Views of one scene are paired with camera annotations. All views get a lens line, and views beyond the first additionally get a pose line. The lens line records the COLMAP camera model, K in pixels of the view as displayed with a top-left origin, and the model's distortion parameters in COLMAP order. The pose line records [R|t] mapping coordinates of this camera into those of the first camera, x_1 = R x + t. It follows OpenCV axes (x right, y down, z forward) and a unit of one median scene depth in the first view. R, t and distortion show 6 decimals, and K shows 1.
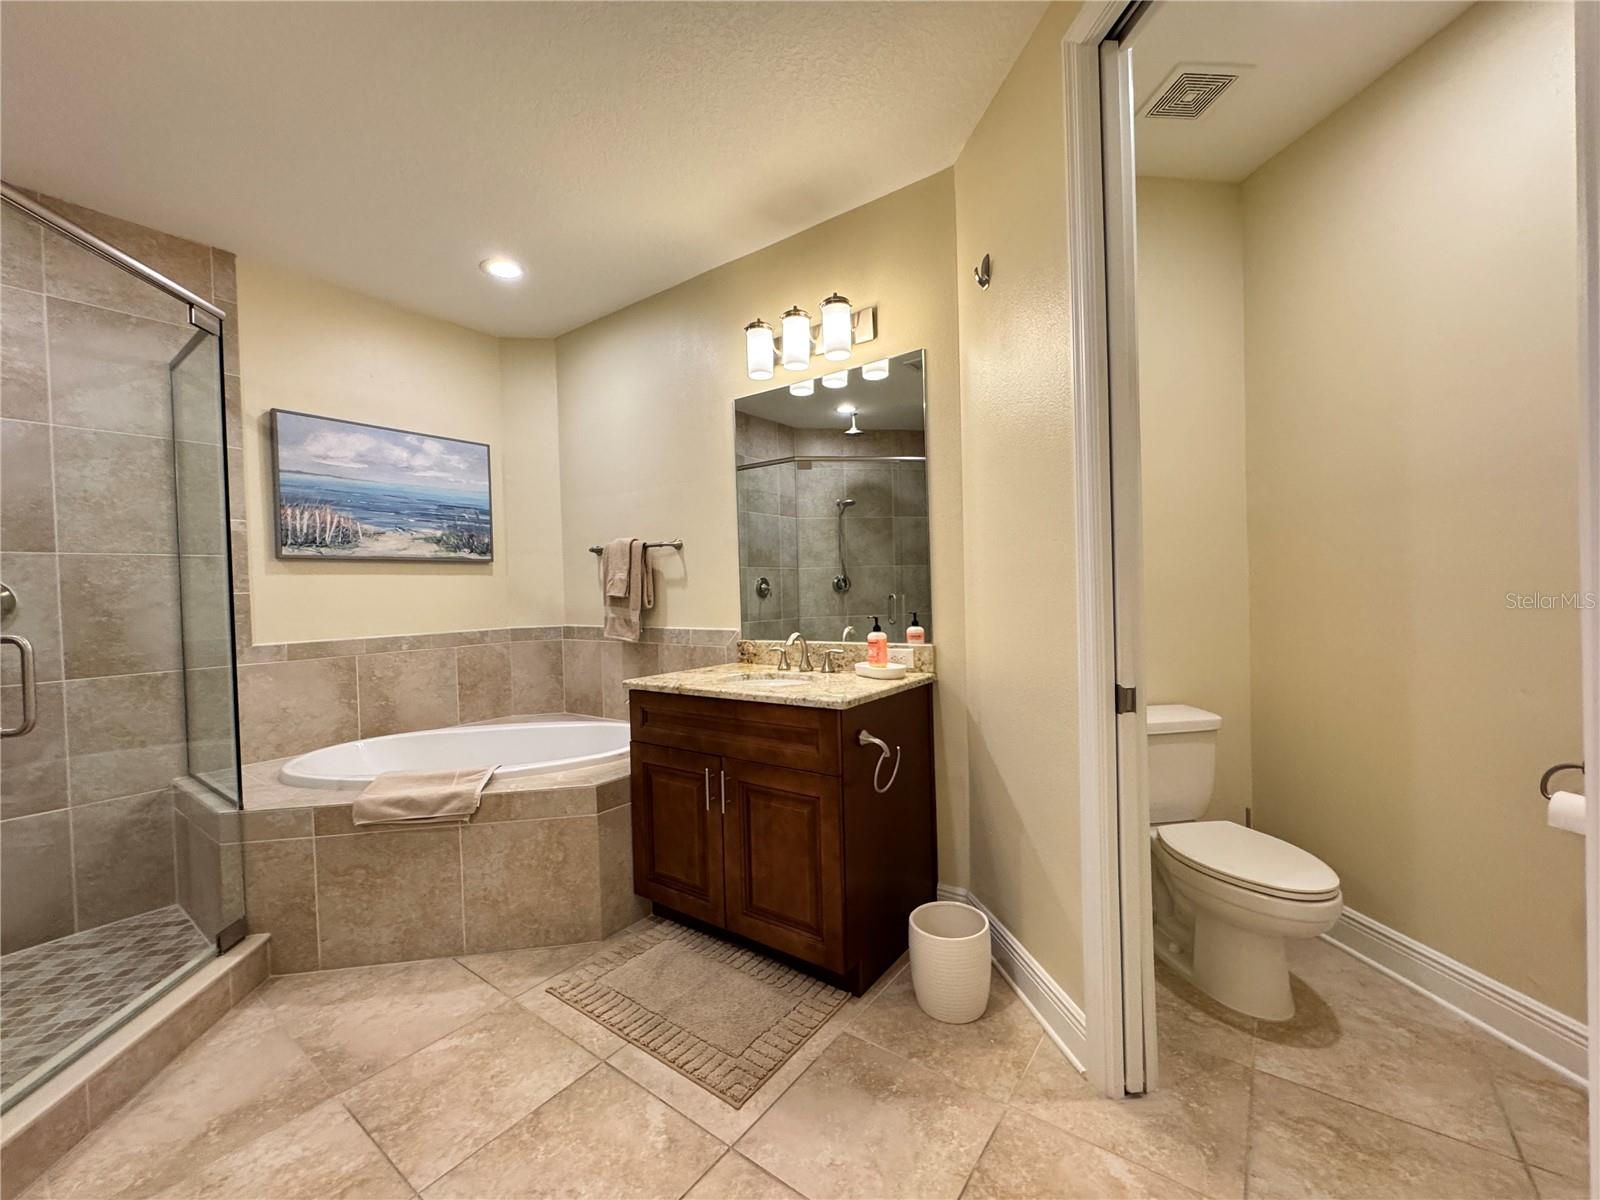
lens RADIAL K [[639.0, 0, 799.4], [0, 639.0, 600.2], [0, 0, 1]] dist [-0.003249, 0.000554]
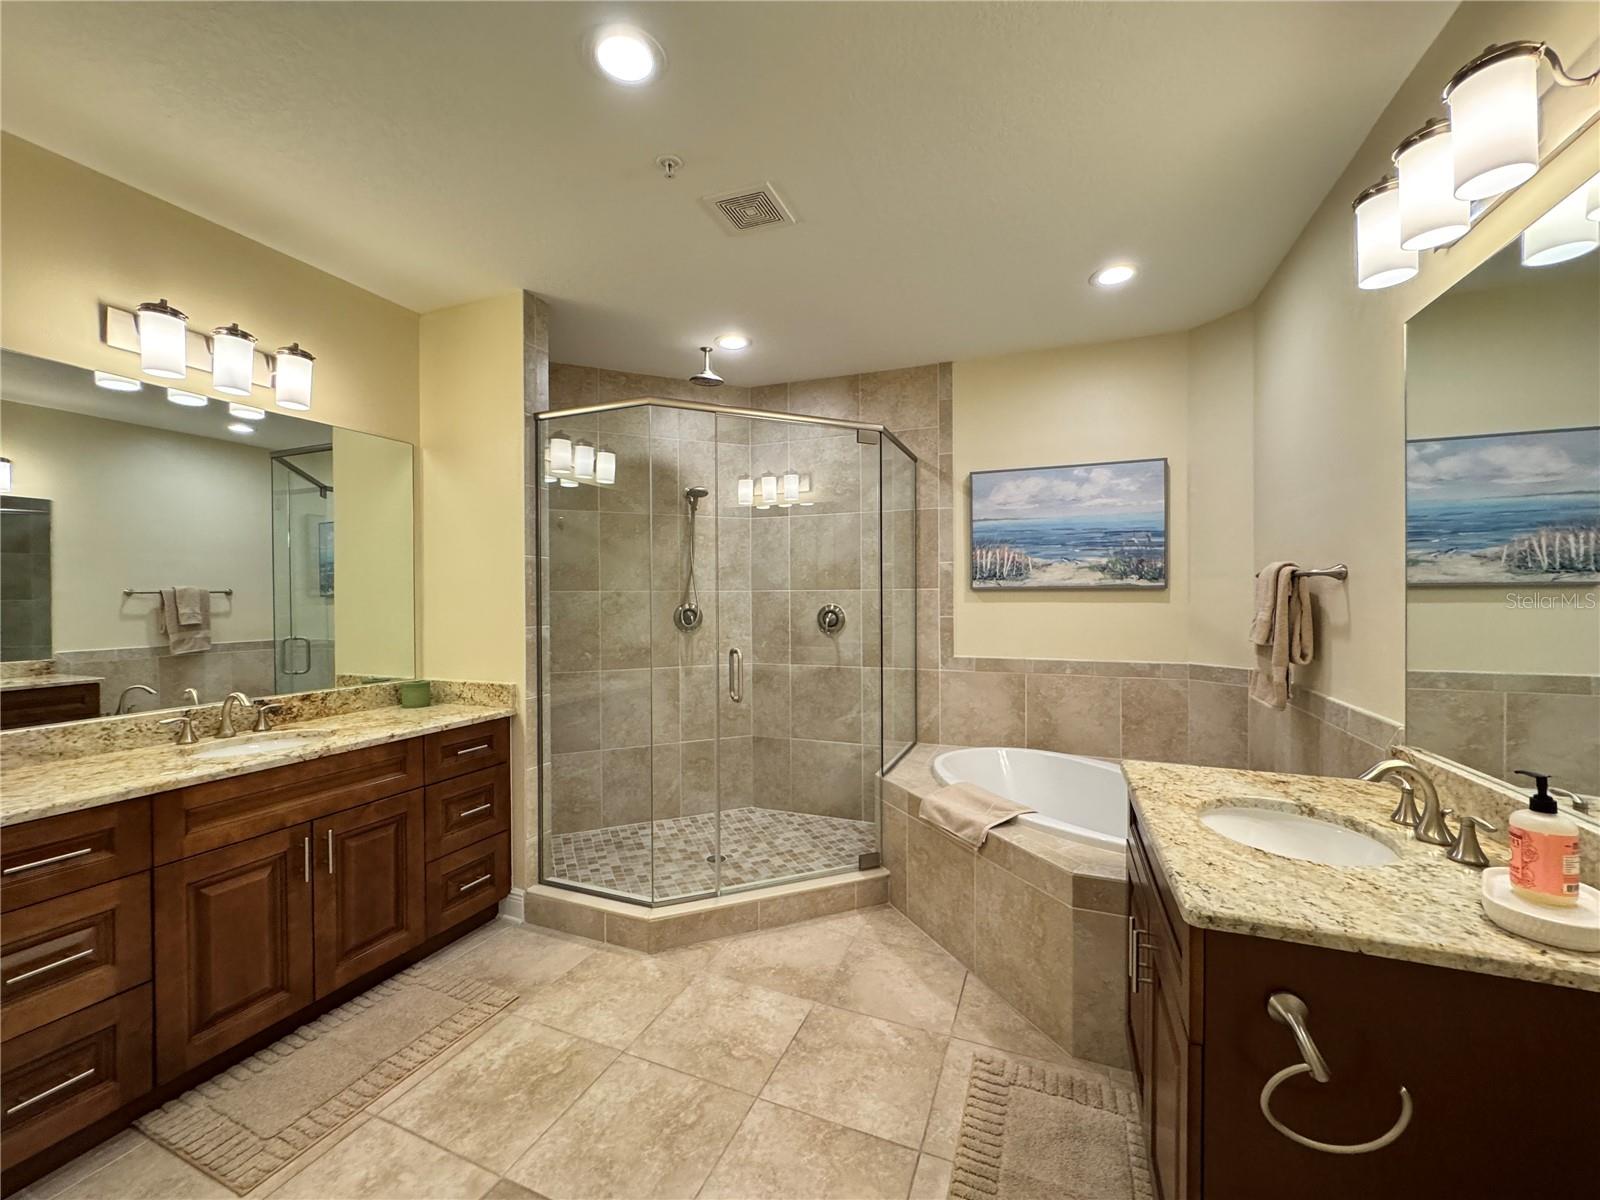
lens RADIAL K [[639.0, 0, 799.4], [0, 639.0, 600.2], [0, 0, 1]] dist [-0.003249, 0.000554]
pose [[0.248597, 0.033320, -0.968034, 0.325804], [-0.018615, 0.999388, 0.029619, -0.075396], [0.968428, 0.010657, 0.249065, 0.346866]]
